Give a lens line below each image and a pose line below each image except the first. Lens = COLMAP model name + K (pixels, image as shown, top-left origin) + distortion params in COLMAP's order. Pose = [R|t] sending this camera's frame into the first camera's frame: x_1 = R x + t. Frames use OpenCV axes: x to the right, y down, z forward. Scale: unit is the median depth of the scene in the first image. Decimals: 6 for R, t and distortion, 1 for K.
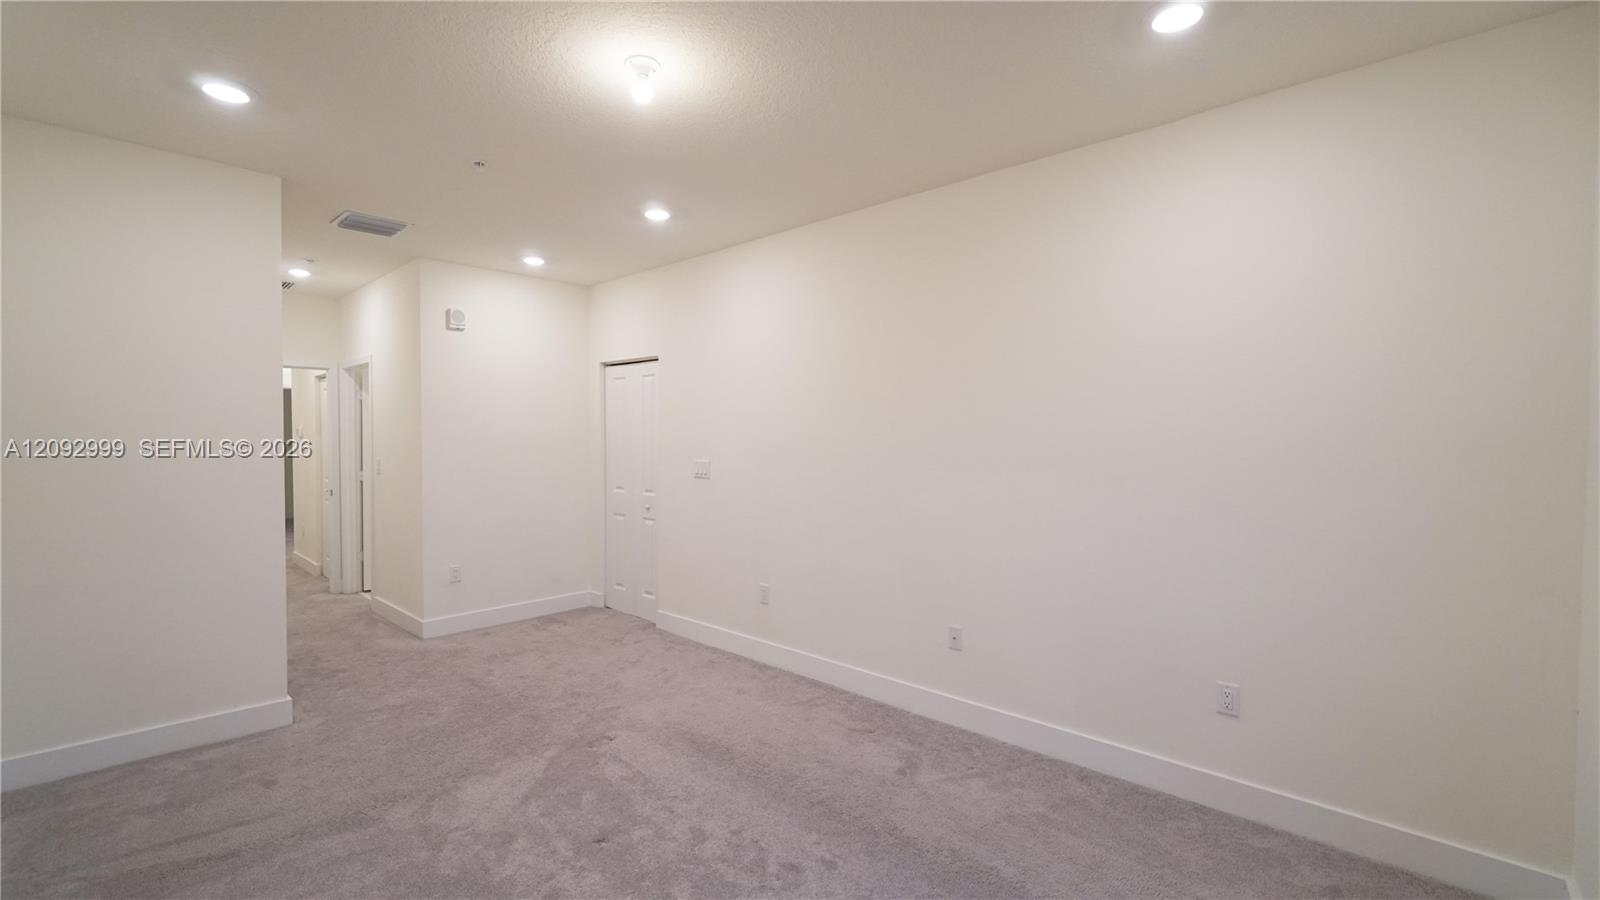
lens RADIAL K [[692.9, 0, 796.7], [0, 692.9, 448.9], [0, 0, 1]] dist [-0.006554, 0.003490]
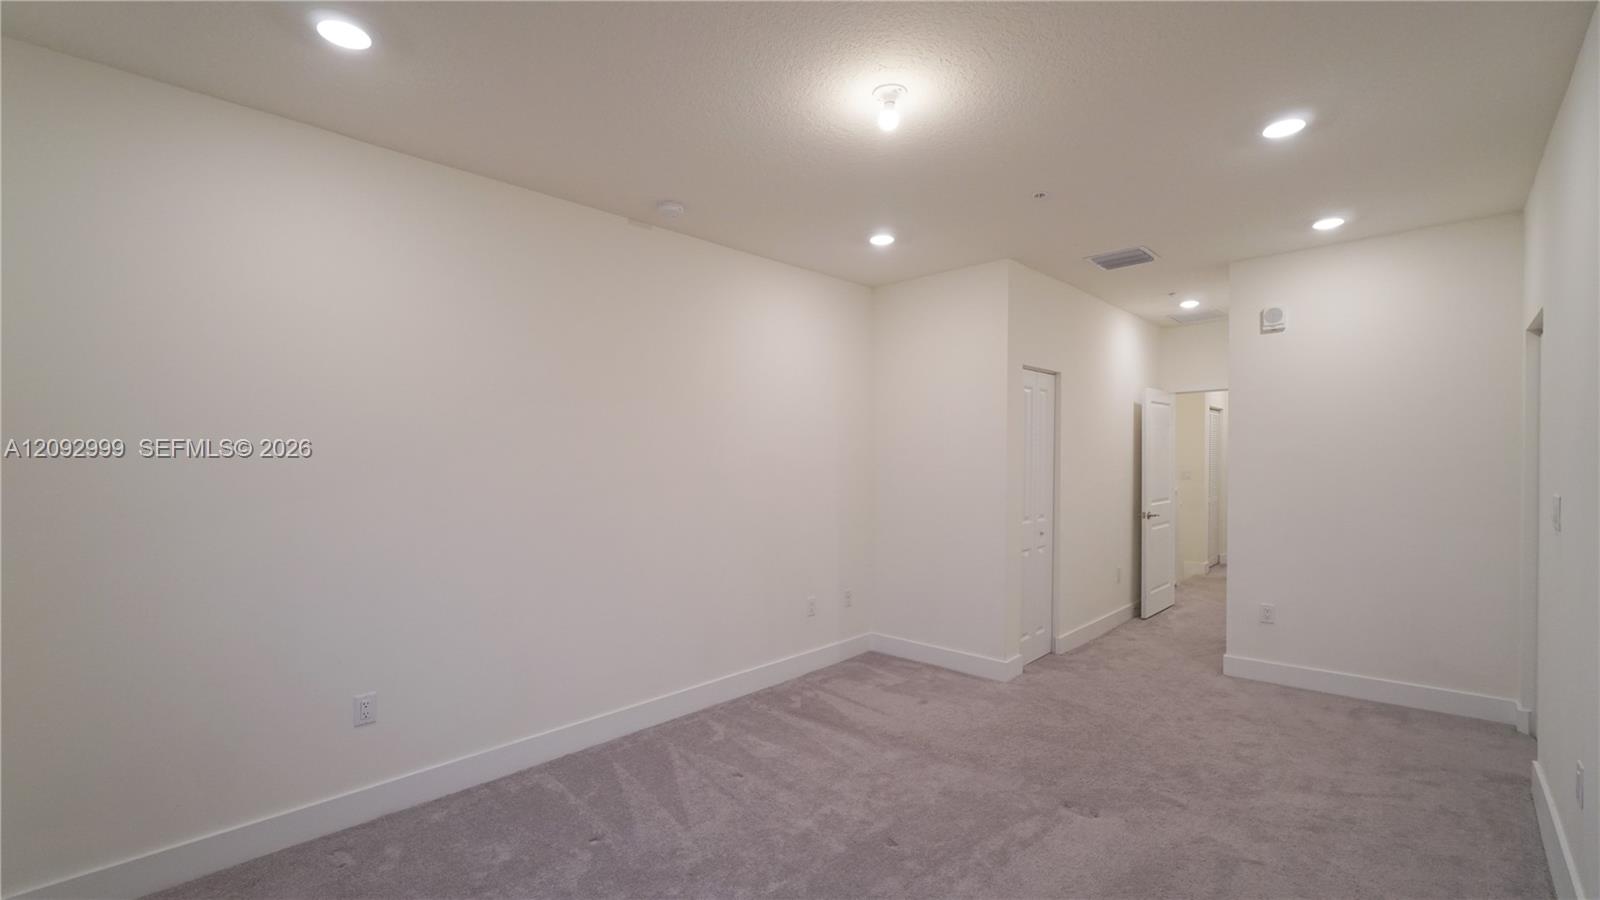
lens RADIAL K [[692.9, 0, 795.0], [0, 692.9, 457.1], [0, 0, 1]] dist [-0.006554, 0.003490]
pose [[-0.003806, -0.007896, -0.999962, 0.440272], [-0.006622, 0.999947, -0.007871, -0.005394], [0.999971, 0.006592, -0.003858, 0.483492]]
